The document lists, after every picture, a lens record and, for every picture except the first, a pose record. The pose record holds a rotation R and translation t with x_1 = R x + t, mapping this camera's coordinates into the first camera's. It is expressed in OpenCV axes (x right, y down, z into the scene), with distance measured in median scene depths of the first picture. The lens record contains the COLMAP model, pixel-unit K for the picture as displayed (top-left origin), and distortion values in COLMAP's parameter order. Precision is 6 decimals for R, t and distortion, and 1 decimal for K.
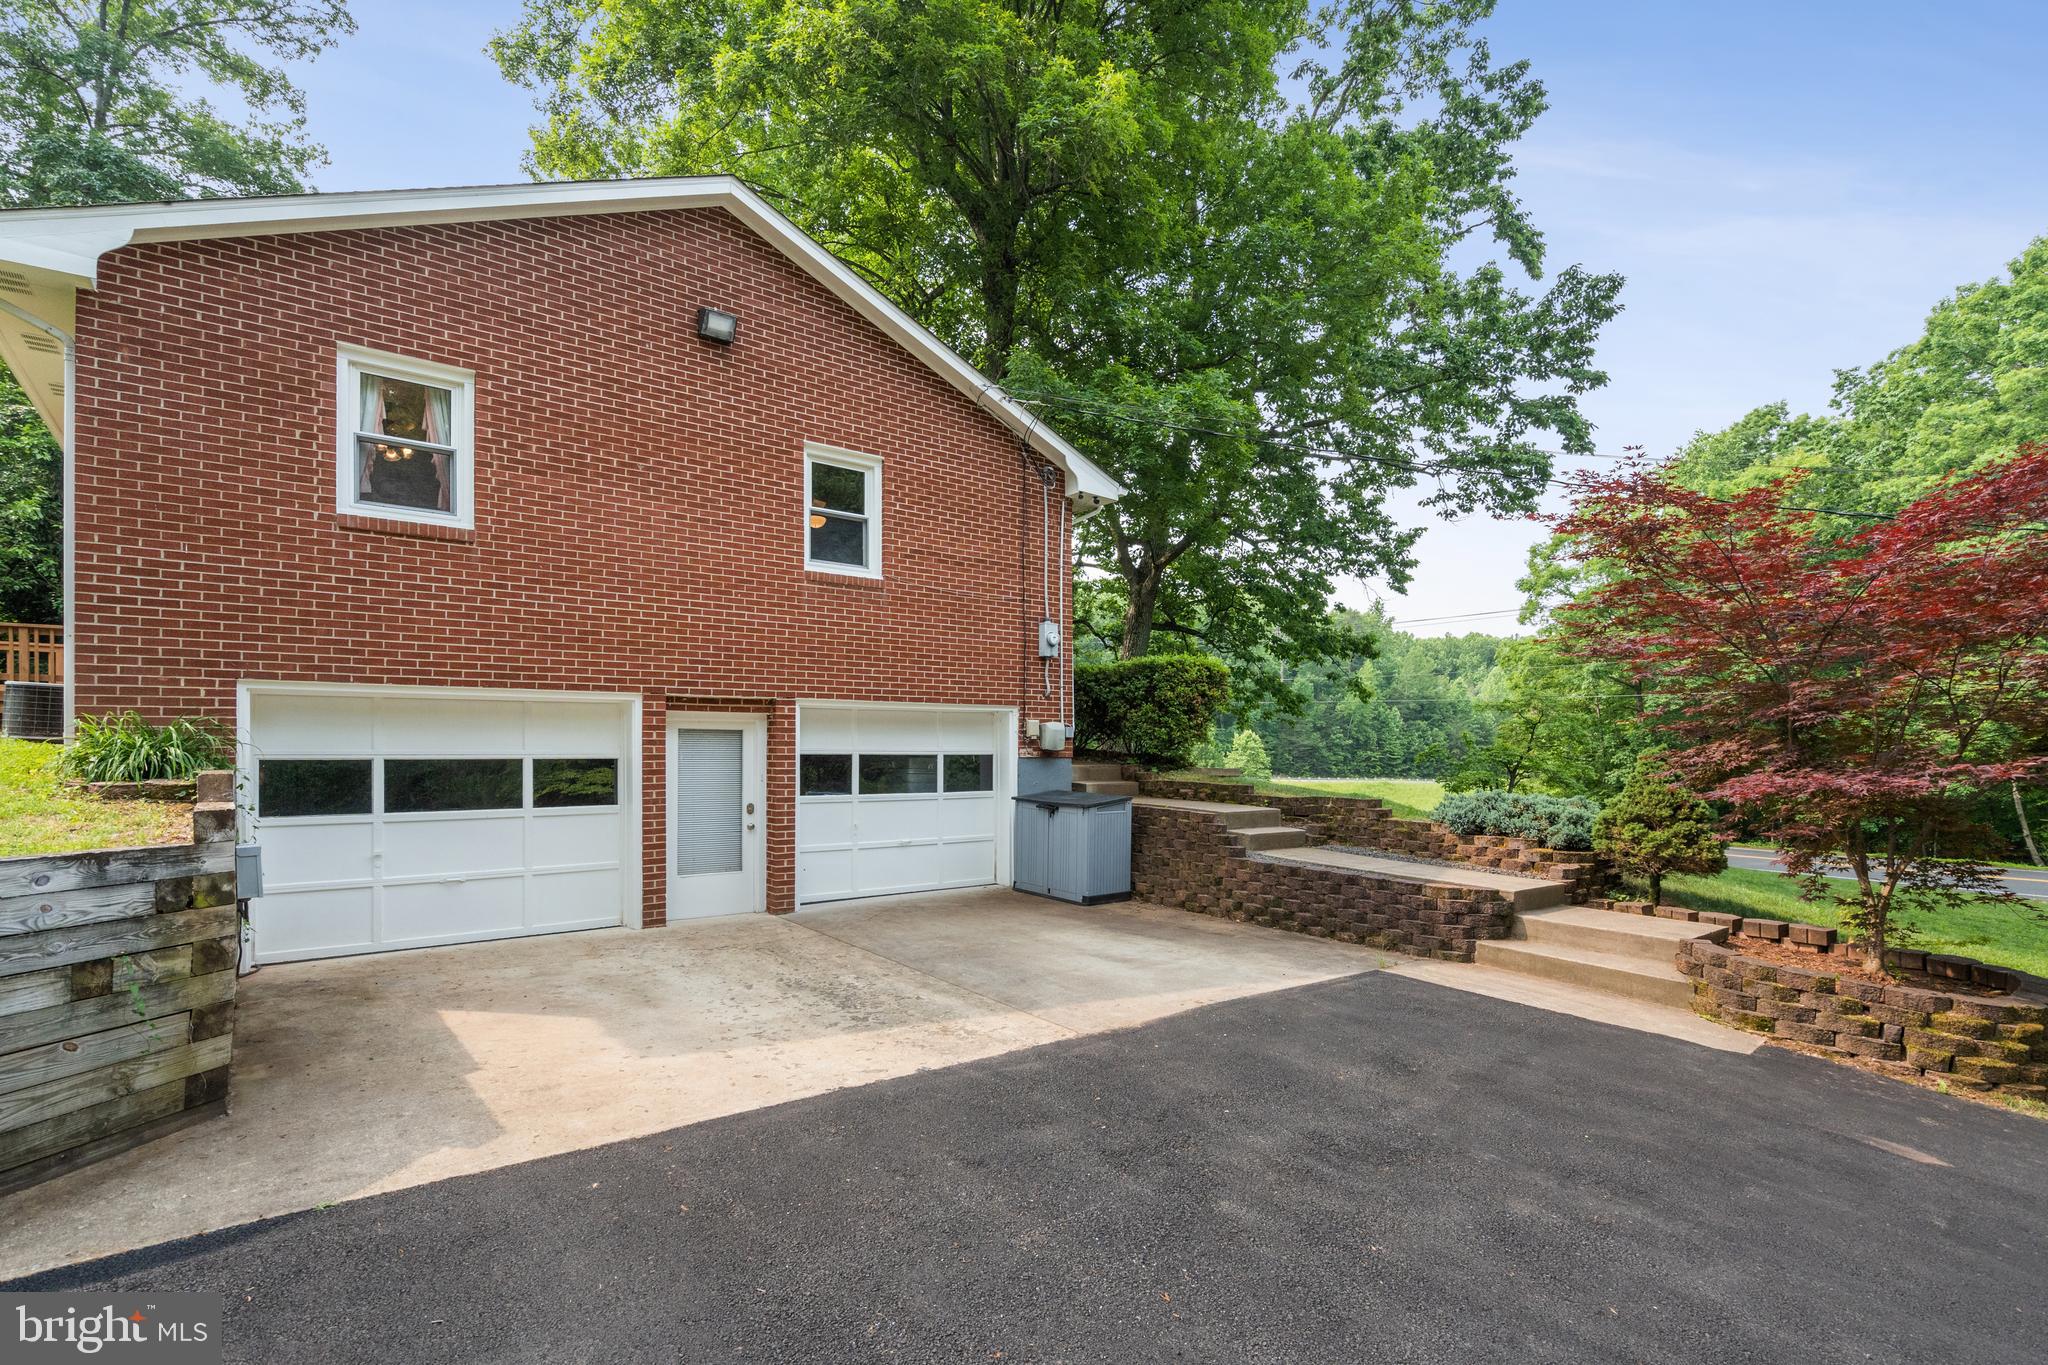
lens RADIAL K [[926.8, 0, 1009.9], [0, 926.8, 688.5], [0, 0, 1]] dist [-0.005060, 0.000111]
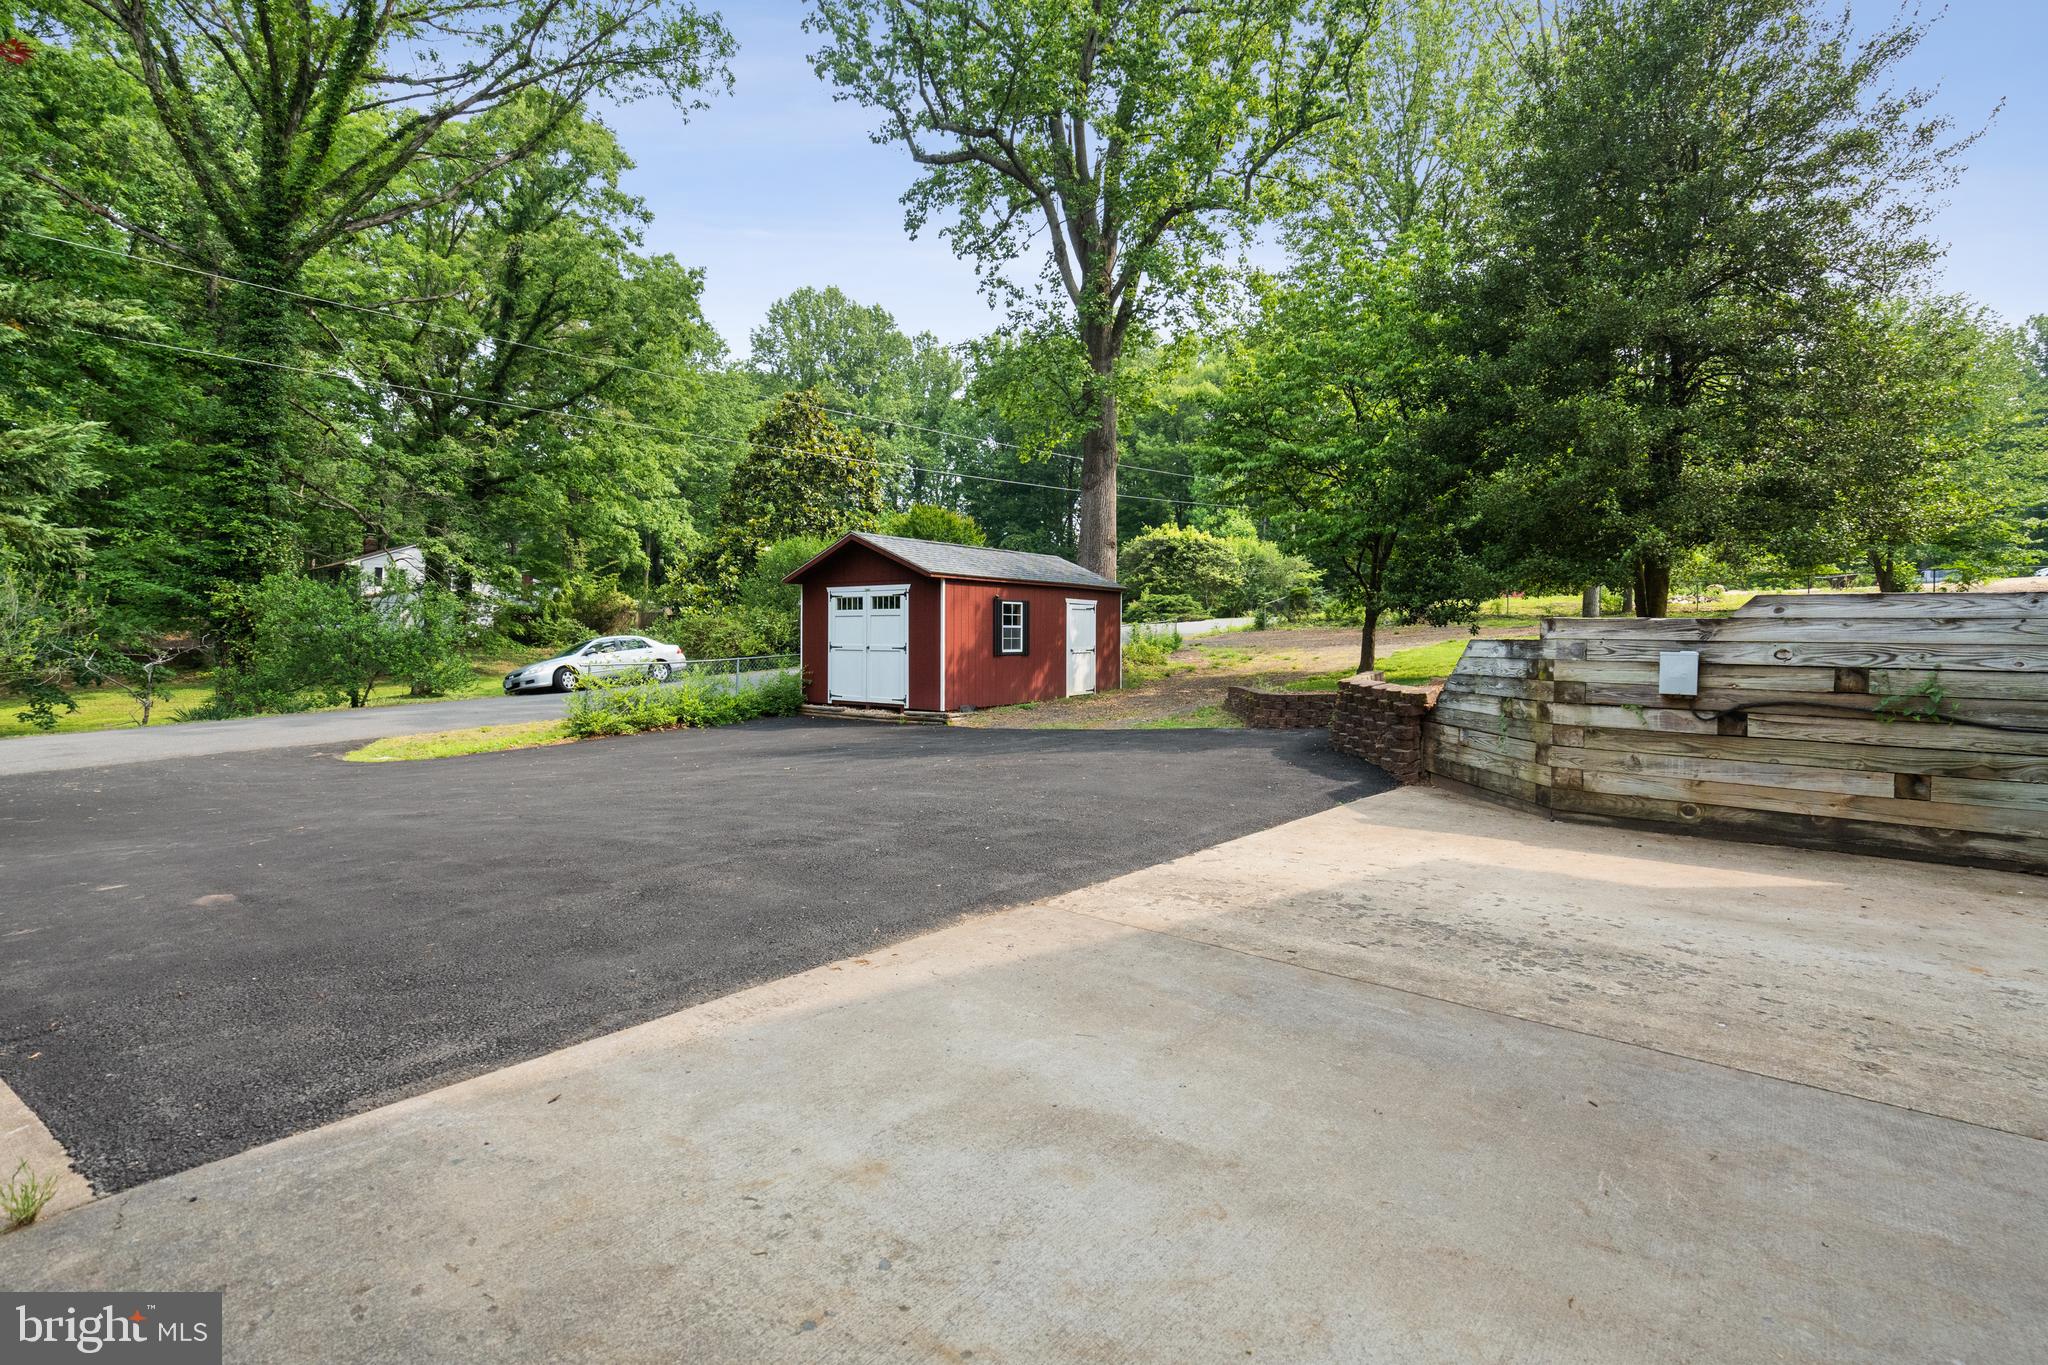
lens RADIAL K [[926.8, 0, 1009.9], [0, 926.8, 688.5], [0, 0, 1]] dist [-0.005060, 0.000111]
pose [[-0.969714, -0.008254, -0.244102, 0.235083], [-0.002348, 0.999698, -0.024475, 0.181734], [0.244231, -0.023160, -0.969441, 1.426075]]
